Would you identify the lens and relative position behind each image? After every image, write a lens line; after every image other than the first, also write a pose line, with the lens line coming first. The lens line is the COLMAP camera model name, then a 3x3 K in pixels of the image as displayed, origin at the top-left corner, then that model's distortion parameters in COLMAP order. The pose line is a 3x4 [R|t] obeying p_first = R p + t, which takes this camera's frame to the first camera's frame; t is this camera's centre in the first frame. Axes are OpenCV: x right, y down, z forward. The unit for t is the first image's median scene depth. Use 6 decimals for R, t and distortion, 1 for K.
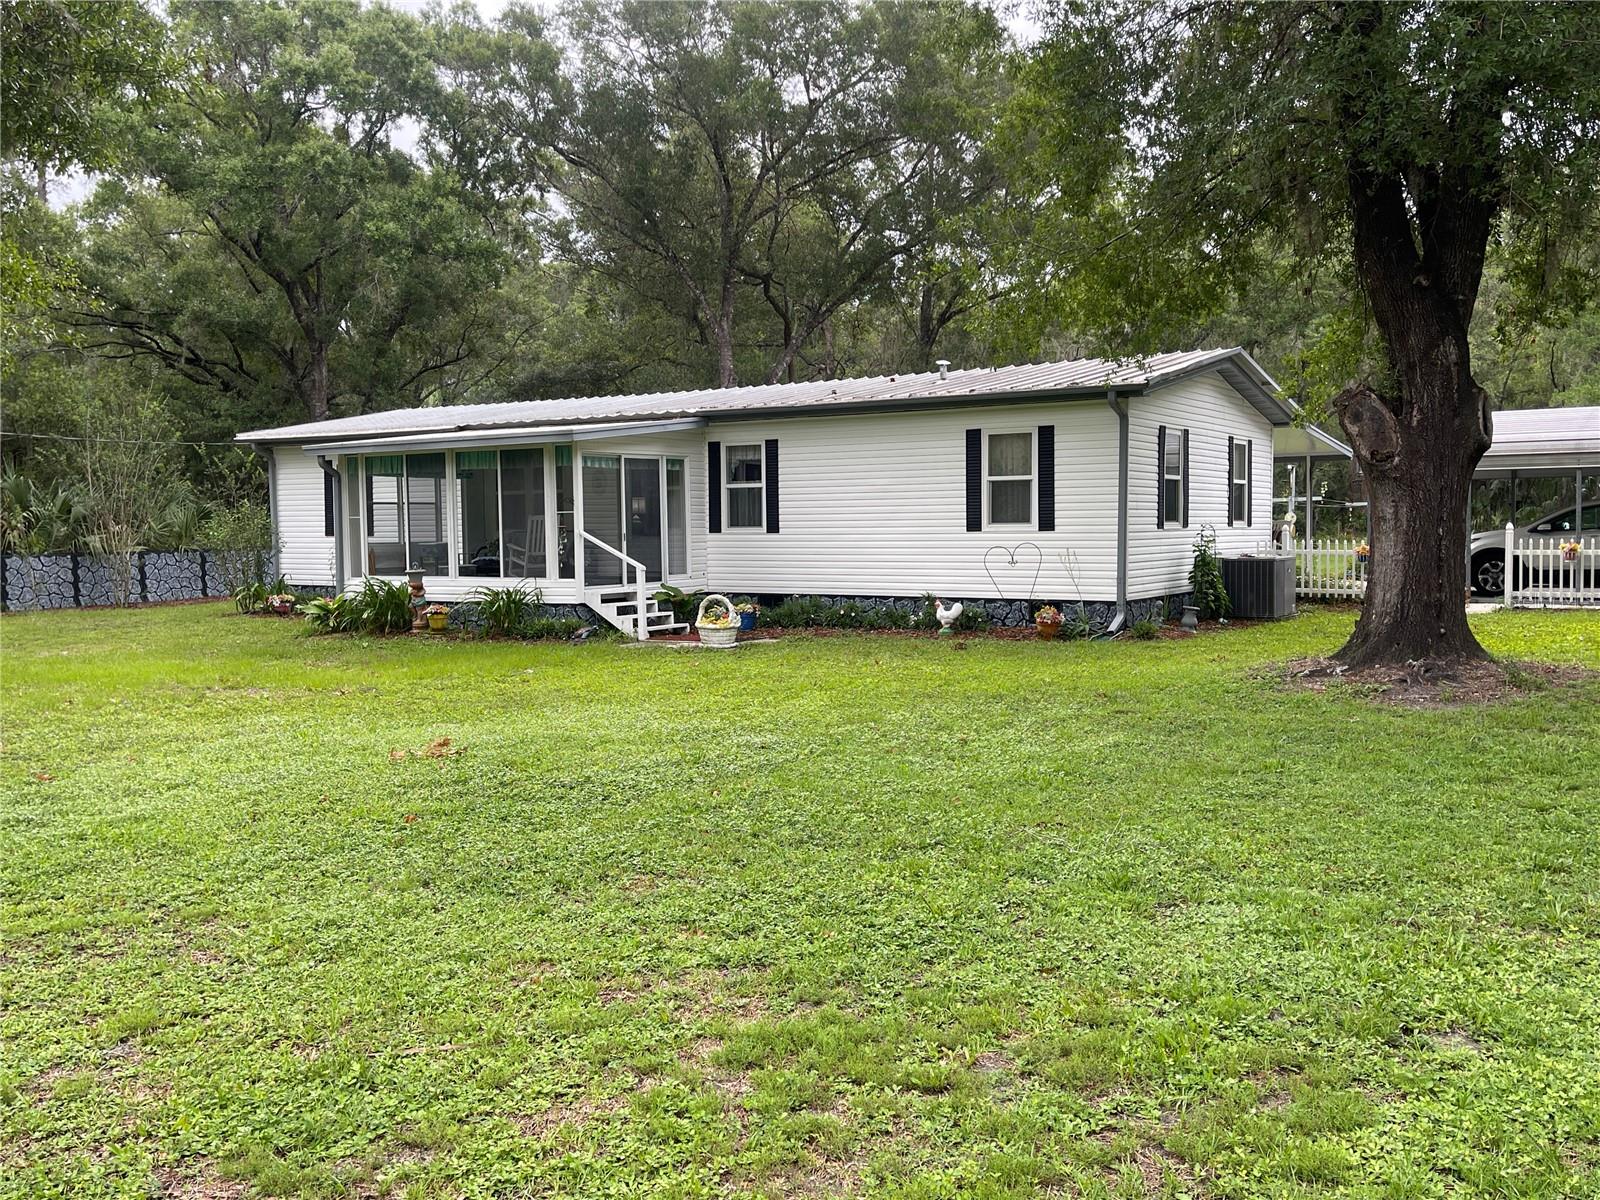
lens RADIAL K [[1435.4, 0, 801.2], [0, 1435.4, 605.9], [0, 0, 1]] dist [0.052857, -0.016788]
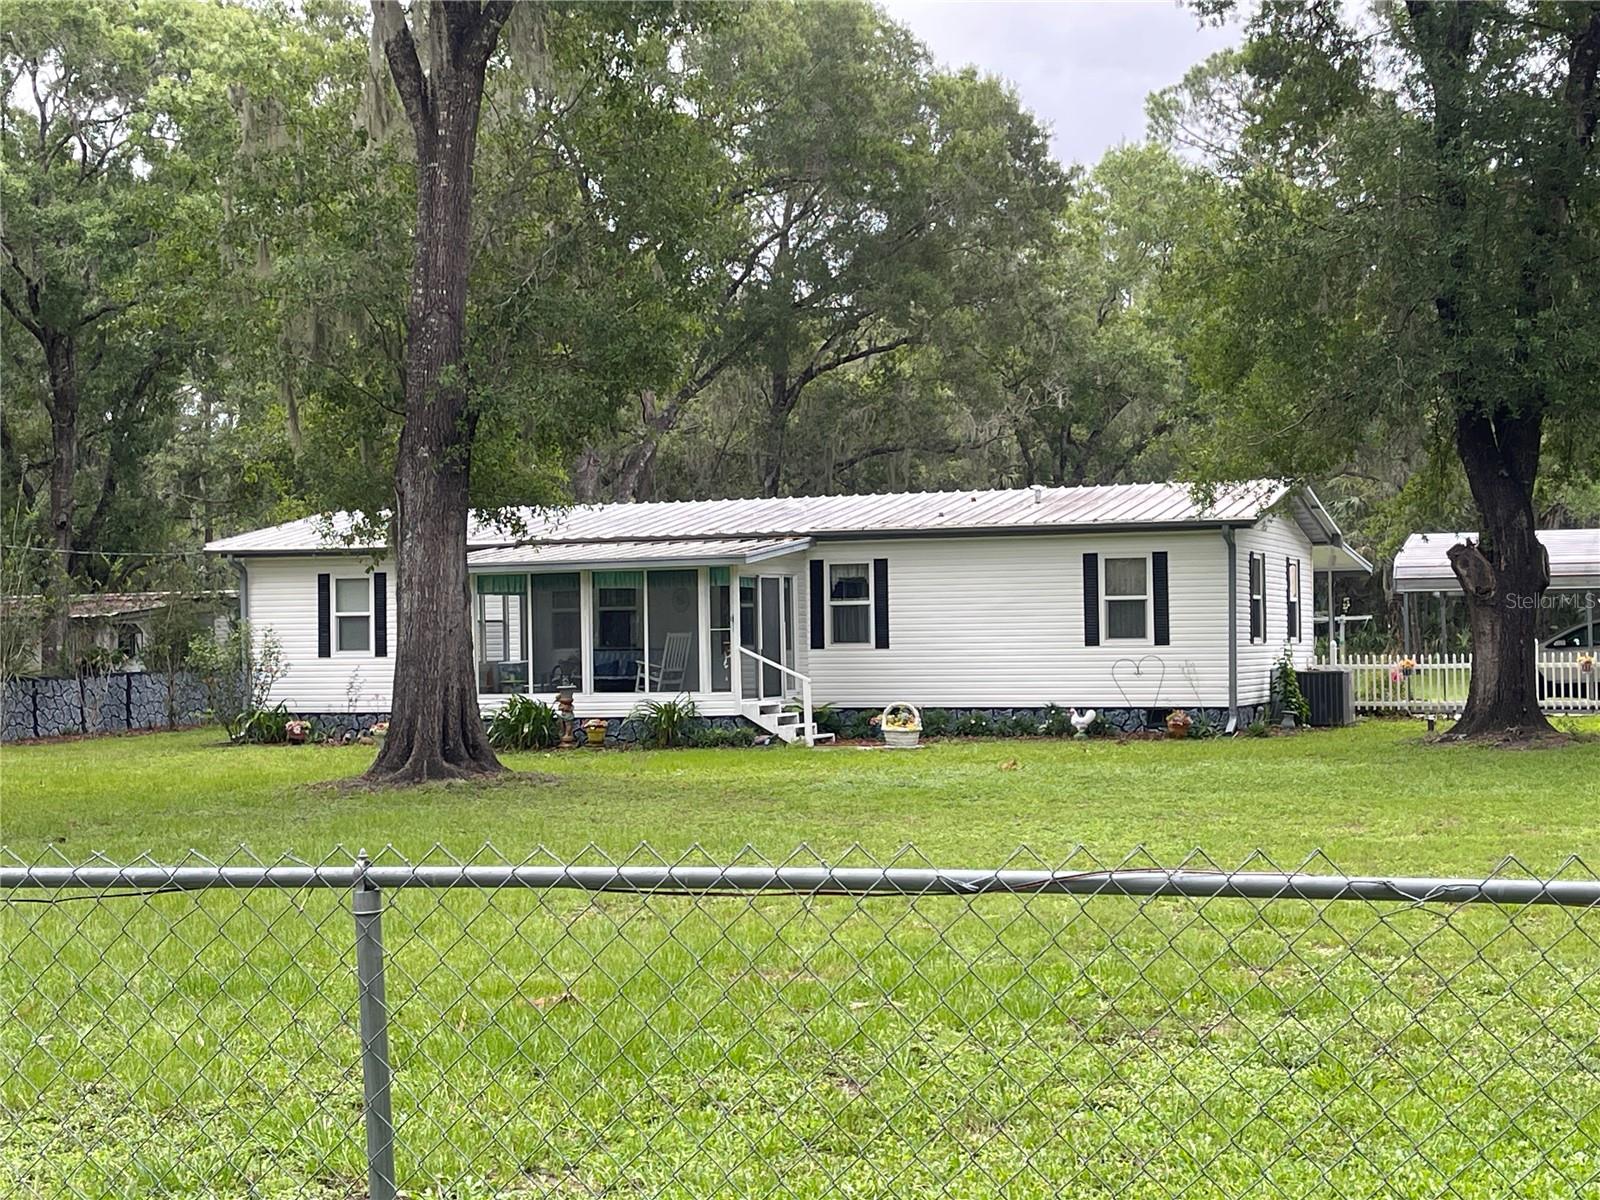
lens RADIAL K [[2551.8, 0, 797.2], [0, 2551.8, 599.1], [0, 0, 1]] dist [0.093511, 0.000000]
pose [[0.978530, 0.000503, 0.206106, -0.497866], [0.015275, 0.997070, -0.074956, 0.054663], [-0.205540, 0.076495, 0.975655, -0.851791]]
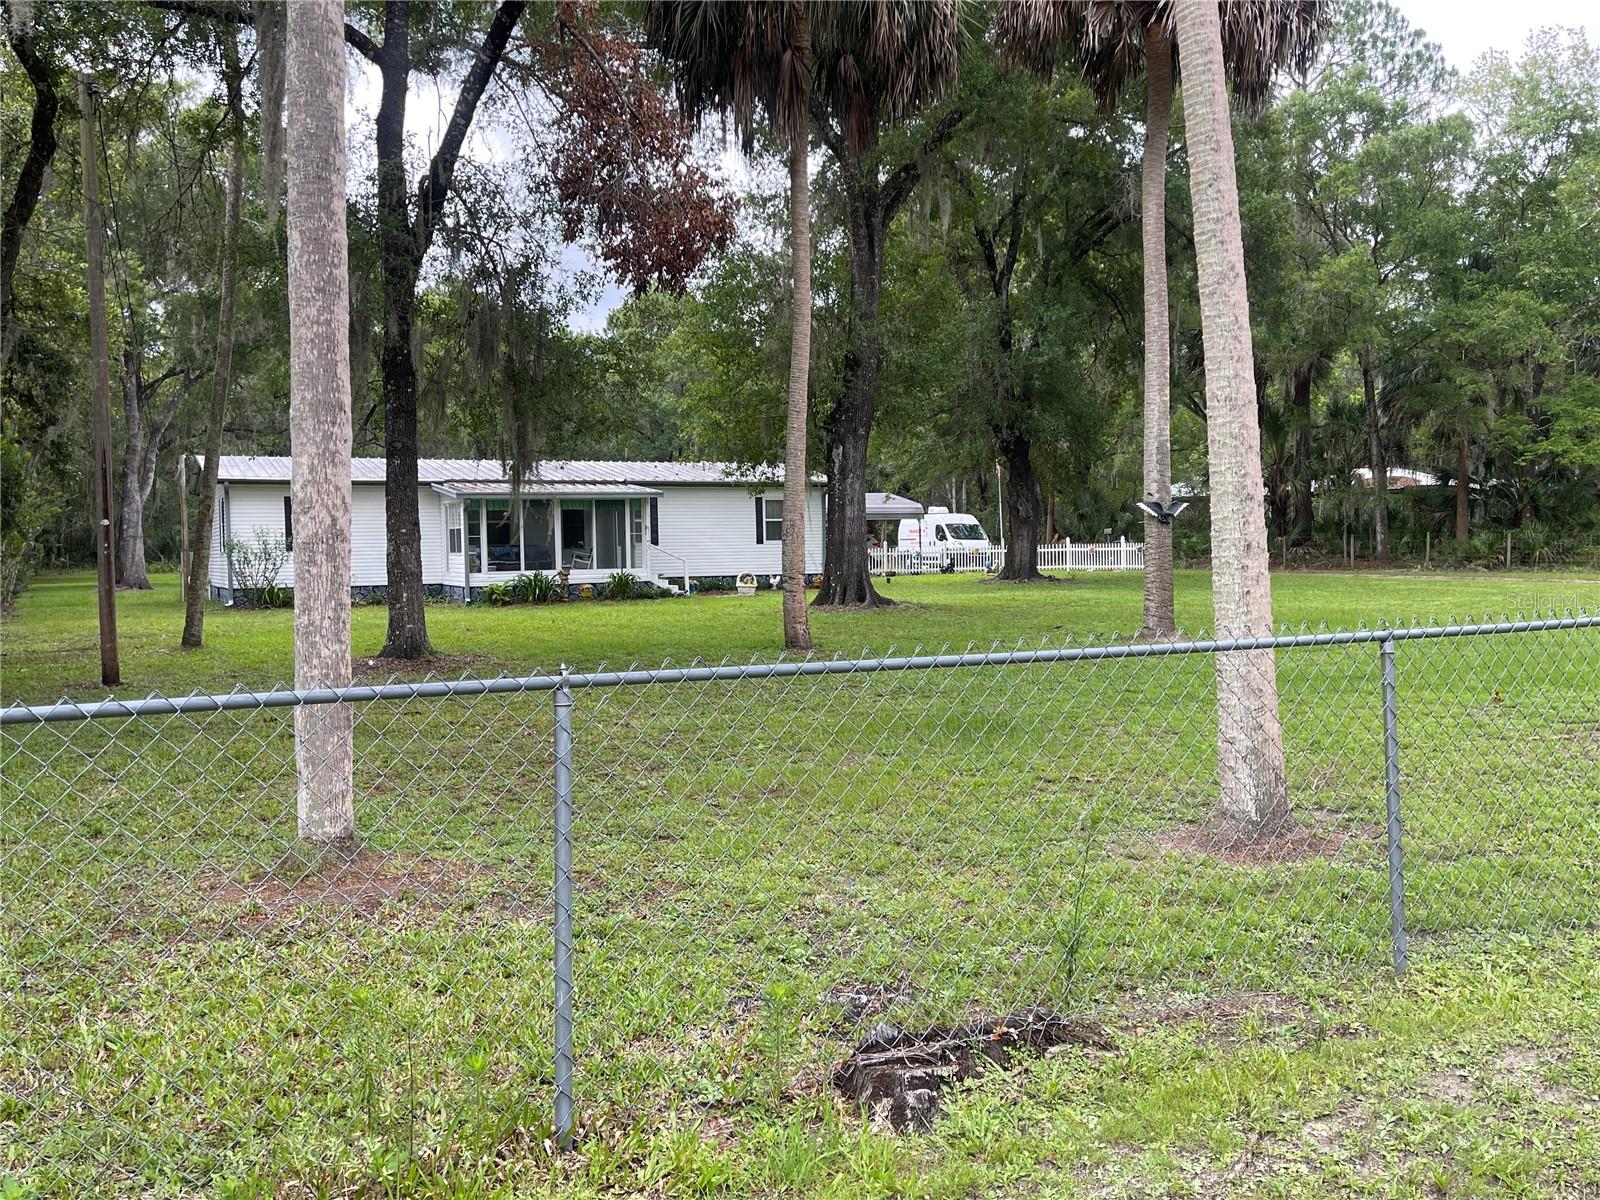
lens RADIAL K [[1435.4, 0, 804.2], [0, 1435.4, 595.6], [0, 0, 1]] dist [0.052857, -0.016788]
pose [[0.513099, -0.027166, 0.857899, -1.691196], [0.059428, 0.998225, -0.003933, 0.037772], [-0.856270, 0.053002, 0.513803, -0.164716]]
